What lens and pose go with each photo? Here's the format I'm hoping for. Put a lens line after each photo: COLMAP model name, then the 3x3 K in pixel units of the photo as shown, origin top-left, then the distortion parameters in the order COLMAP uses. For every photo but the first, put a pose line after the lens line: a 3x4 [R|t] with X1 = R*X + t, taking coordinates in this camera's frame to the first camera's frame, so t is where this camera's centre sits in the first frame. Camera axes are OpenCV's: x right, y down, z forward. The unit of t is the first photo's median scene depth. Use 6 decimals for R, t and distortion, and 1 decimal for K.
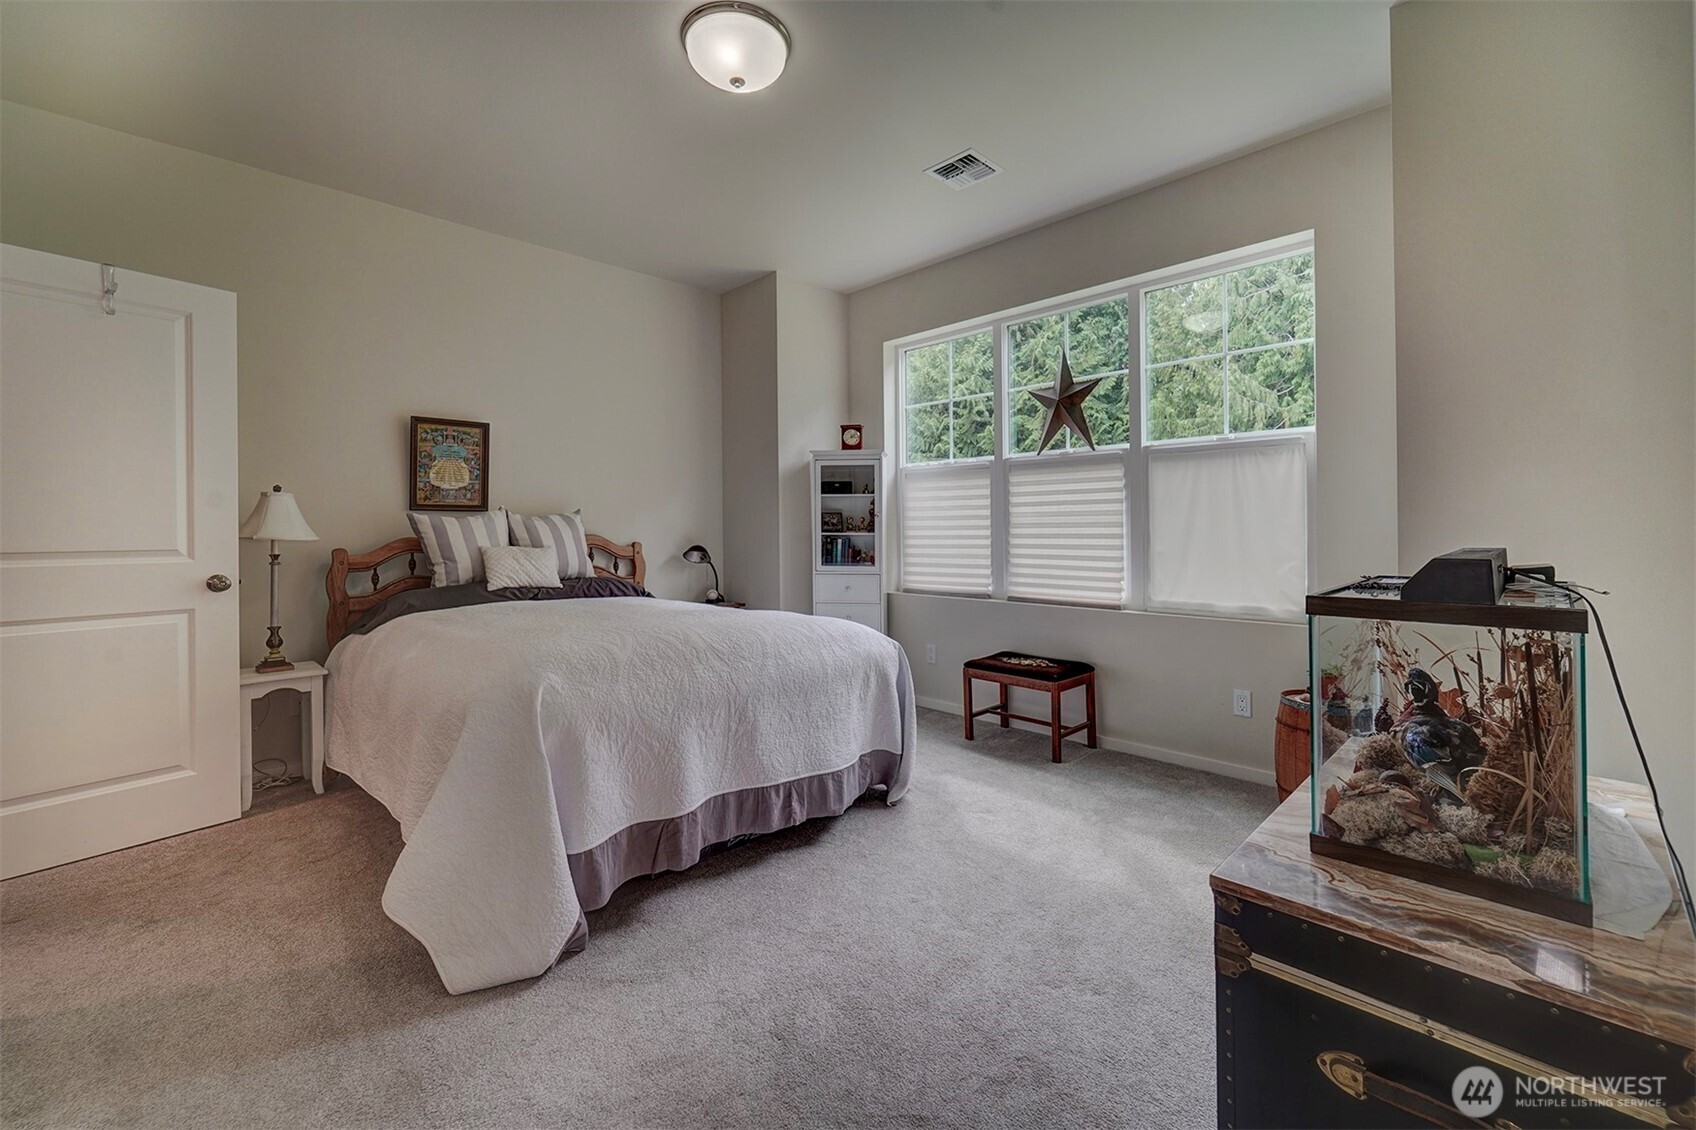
lens RADIAL K [[691.5, 0, 839.3], [0, 691.5, 563.5], [0, 0, 1]] dist [0.000631, 0.000262]
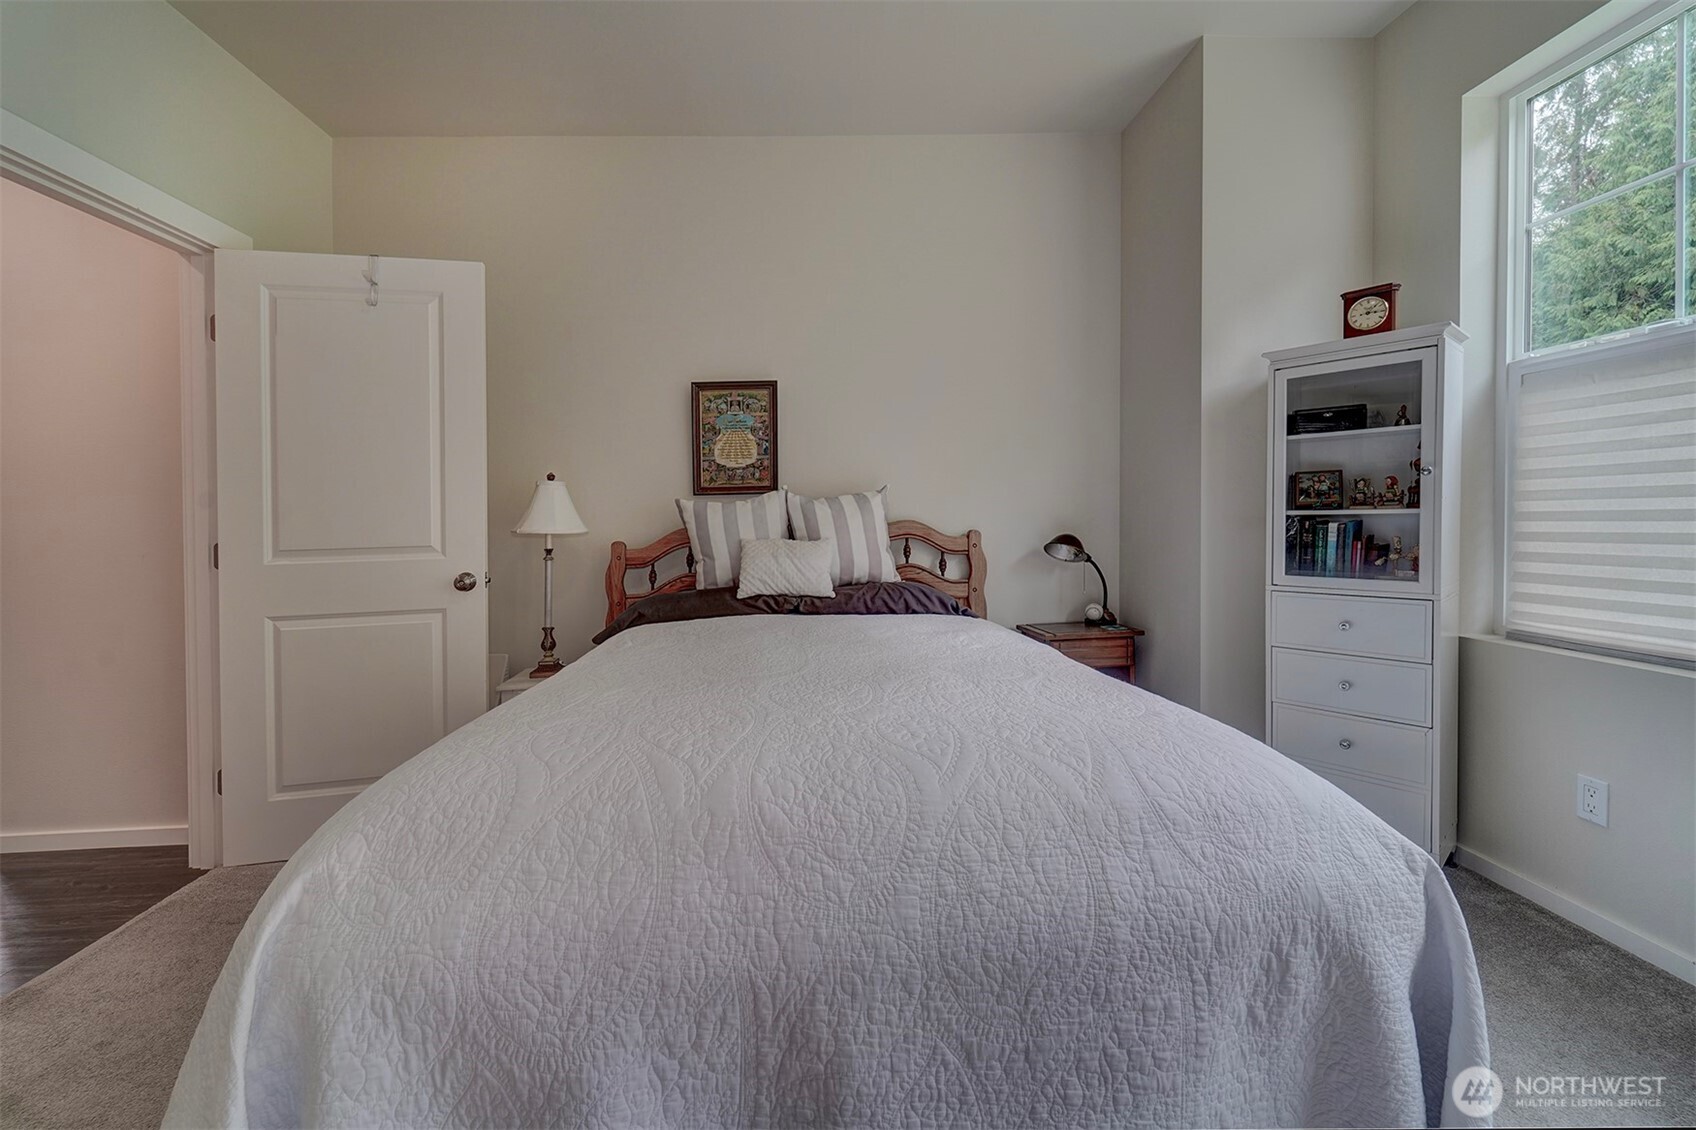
lens RADIAL K [[704.1, 0, 838.9], [0, 704.1, 554.5], [0, 0, 1]] dist [0.000229, -0.000010]
pose [[0.764352, 0.018783, -0.644525, 0.064219], [-0.008475, 0.999782, 0.019085, -0.021861], [0.644743, -0.009125, 0.764345, 0.434340]]
